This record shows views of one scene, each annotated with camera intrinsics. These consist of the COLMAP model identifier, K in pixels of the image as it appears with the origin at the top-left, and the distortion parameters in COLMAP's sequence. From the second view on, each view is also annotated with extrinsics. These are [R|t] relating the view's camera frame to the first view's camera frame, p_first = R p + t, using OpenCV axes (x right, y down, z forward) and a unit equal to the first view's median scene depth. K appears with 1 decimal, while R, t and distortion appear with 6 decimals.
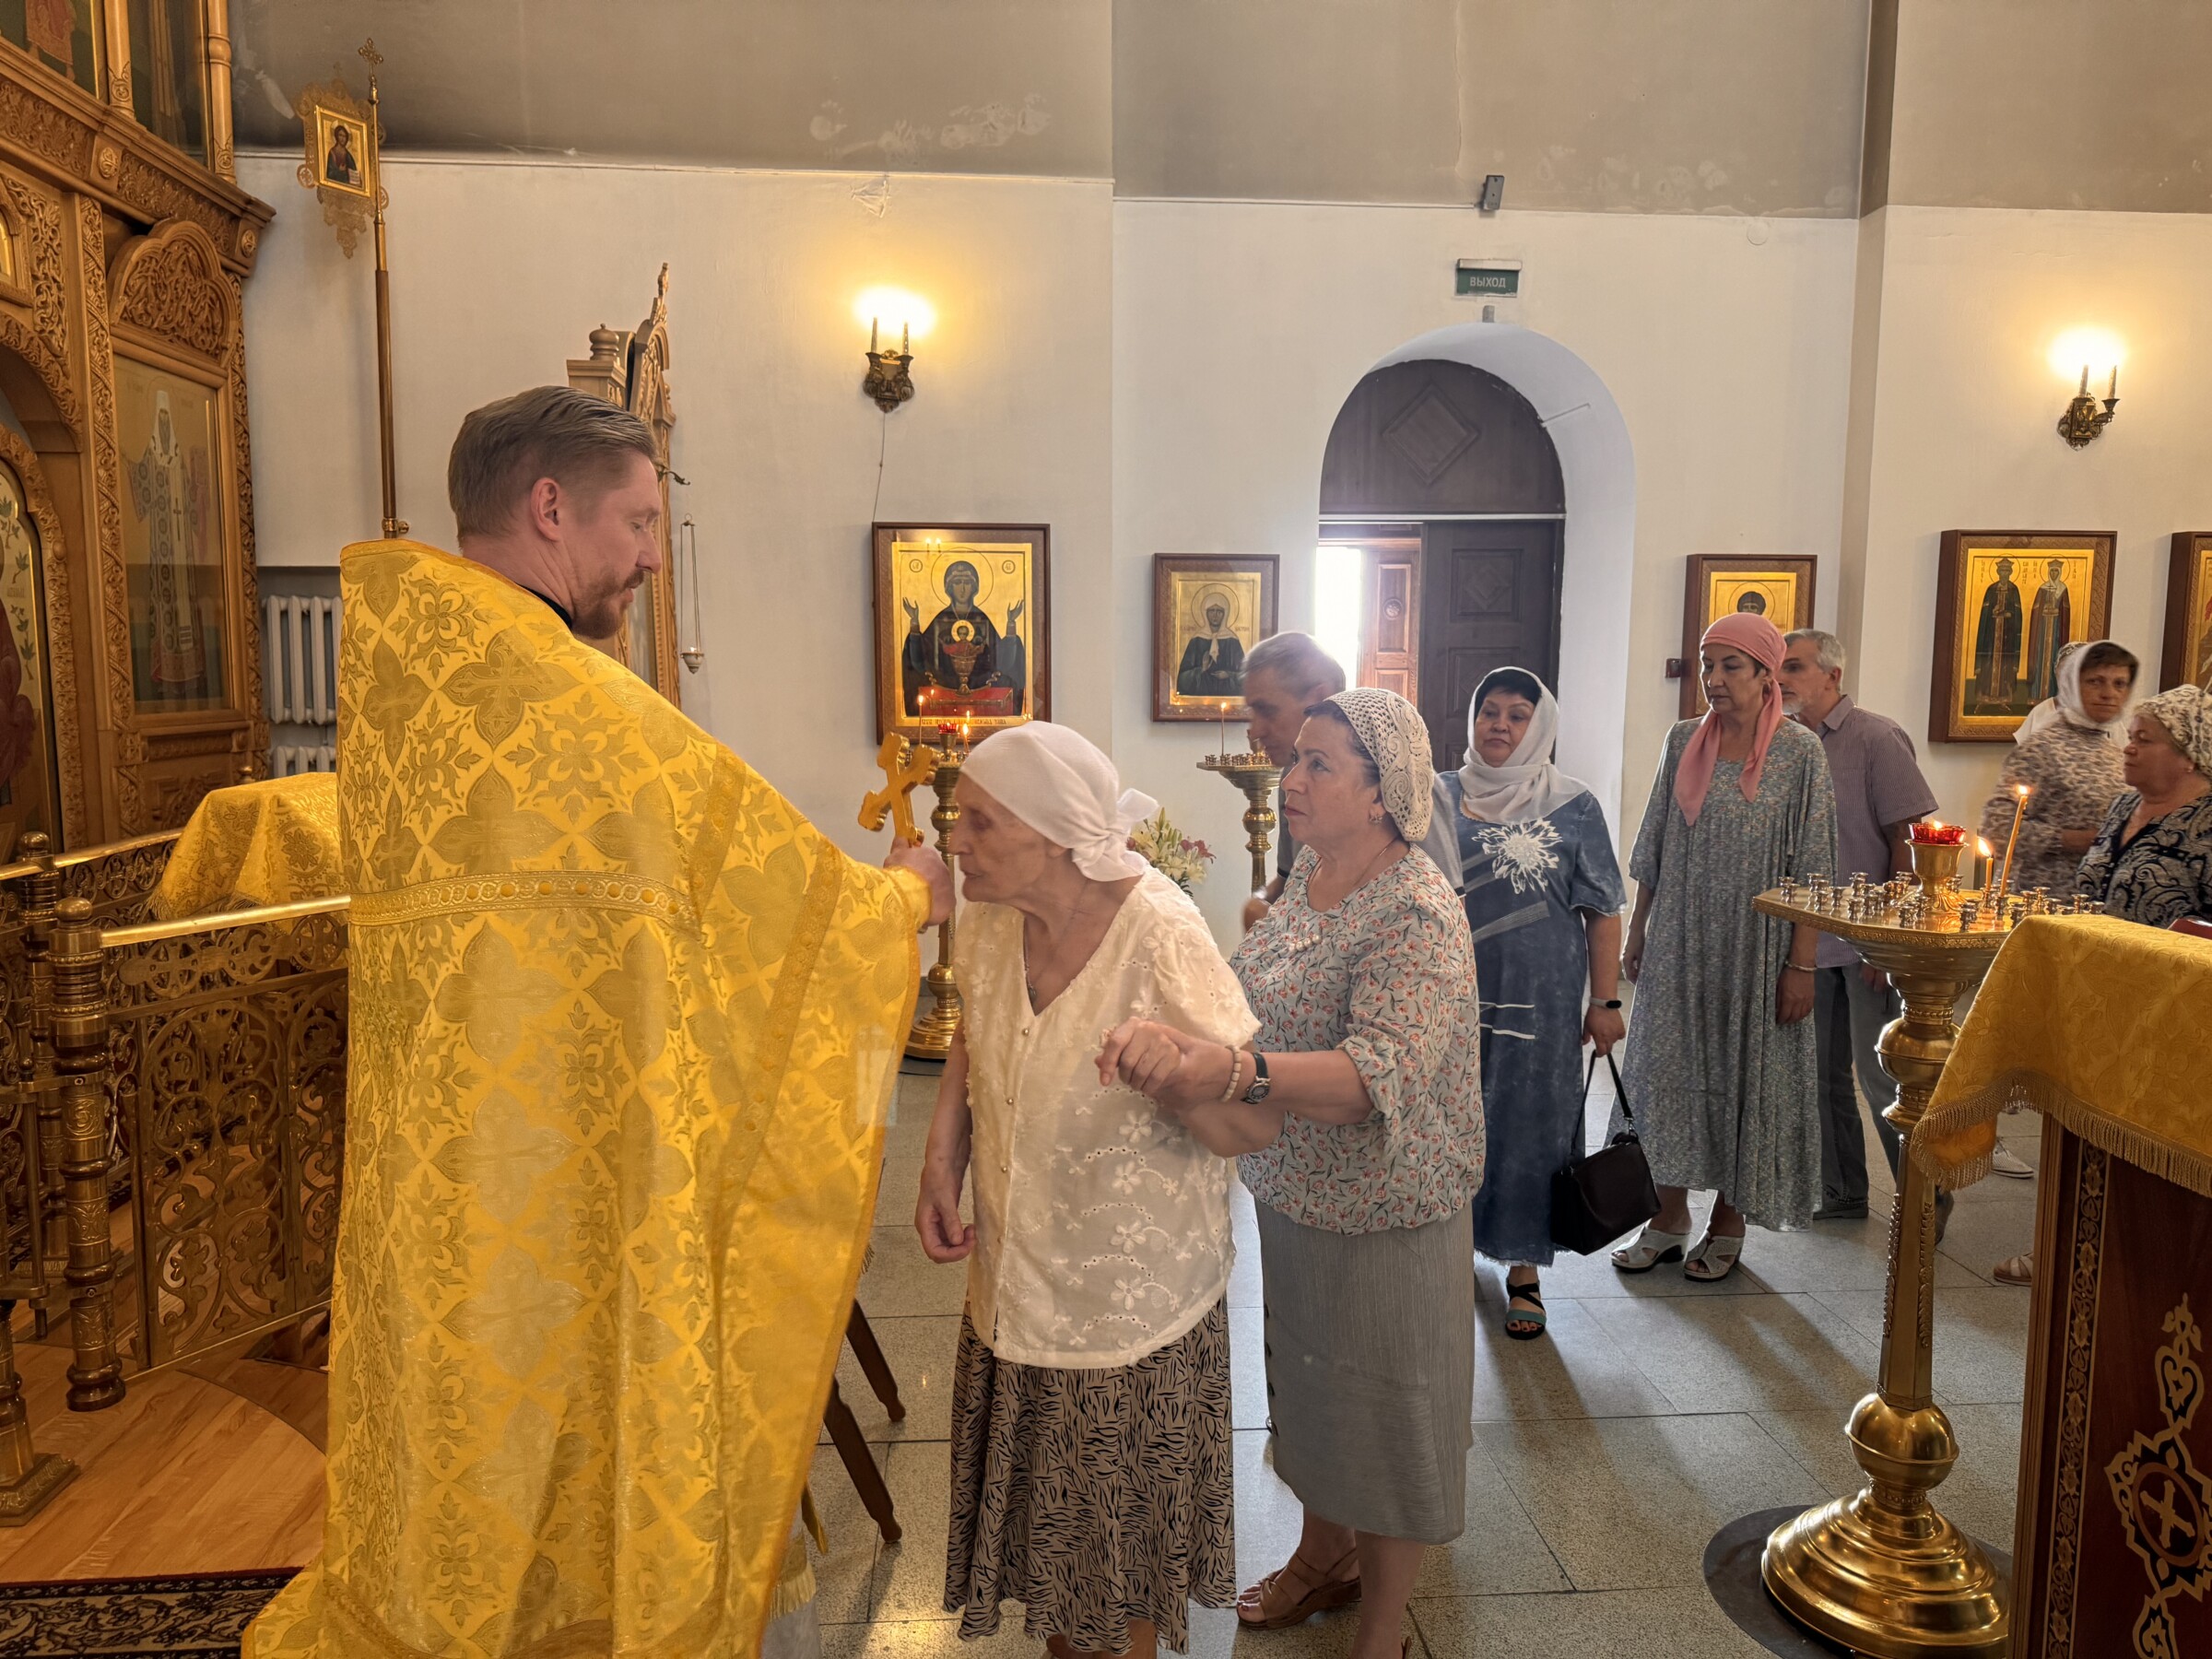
lens RADIAL K [[1579.4, 0, 1117.5], [0, 1579.4, 844.2], [0, 0, 1]] dist [0.030314, -0.029722]
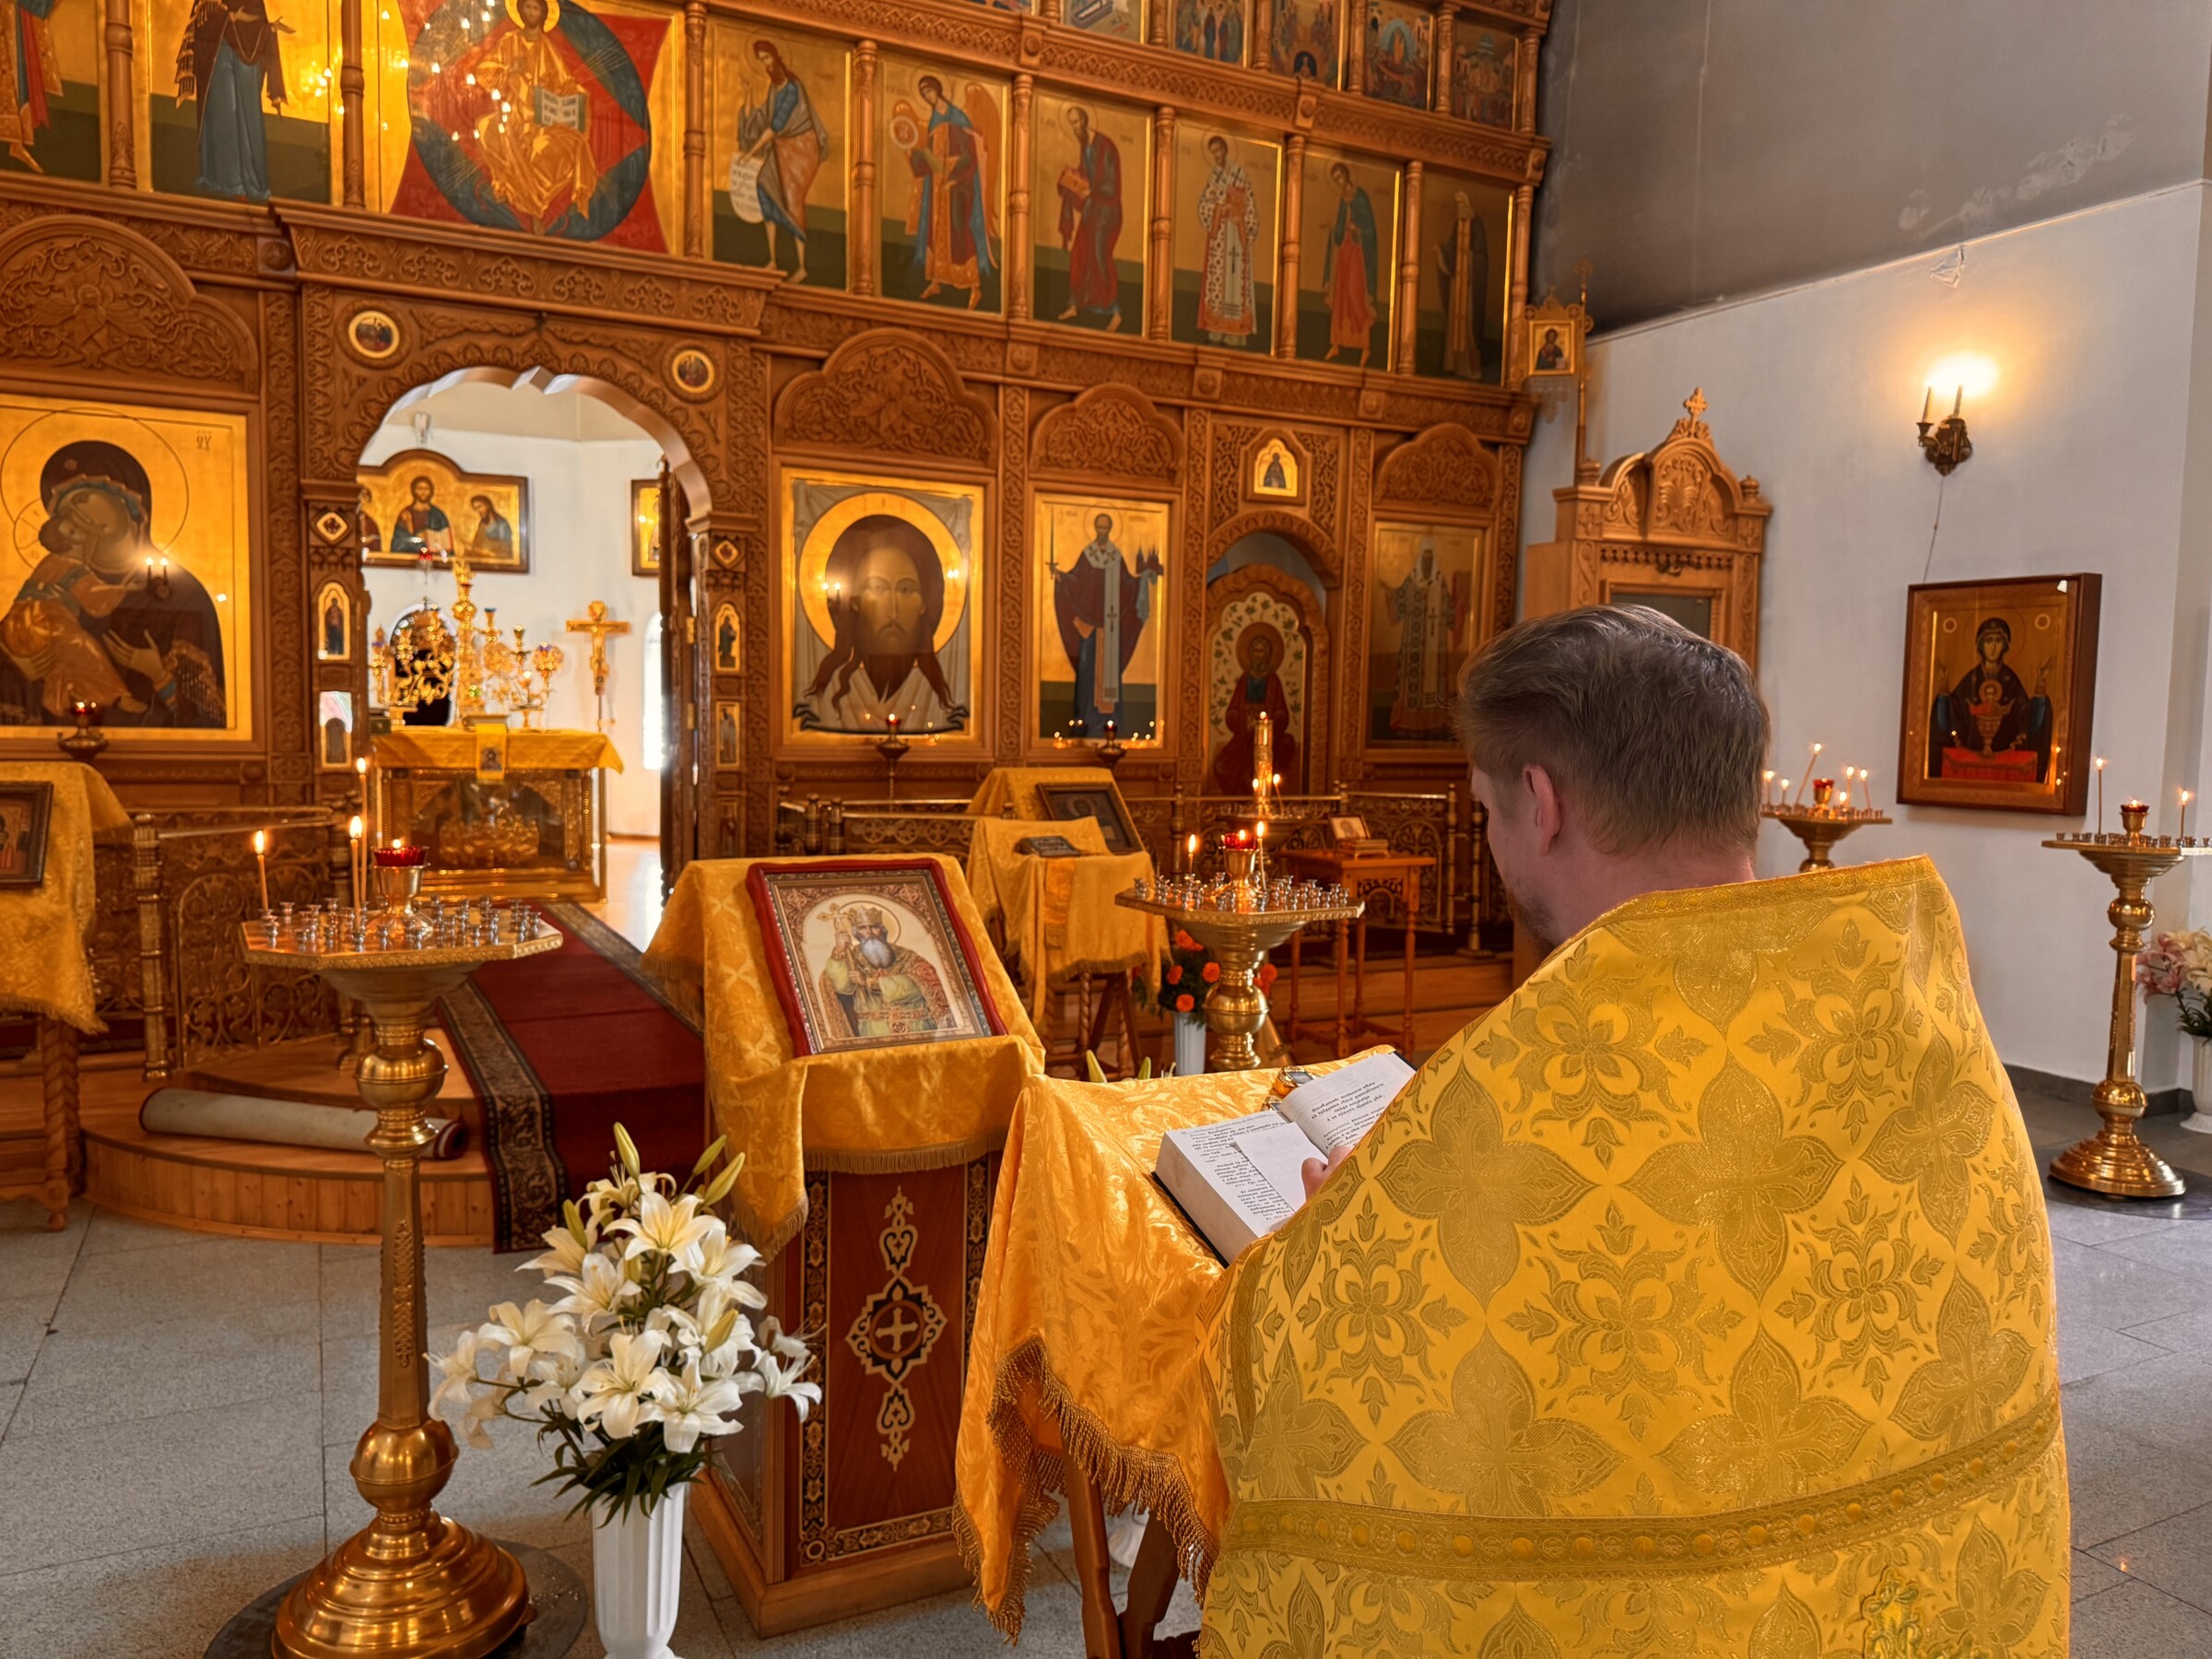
lens RADIAL K [[1579.4, 0, 1107.3], [0, 1579.4, 839.9], [0, 0, 1]] dist [0.030314, -0.029722]
pose [[0.382566, 0.084706, -0.920037, 0.609570], [-0.121629, 0.991740, 0.040732, -0.020424], [0.915887, 0.096320, 0.389709, 0.141044]]
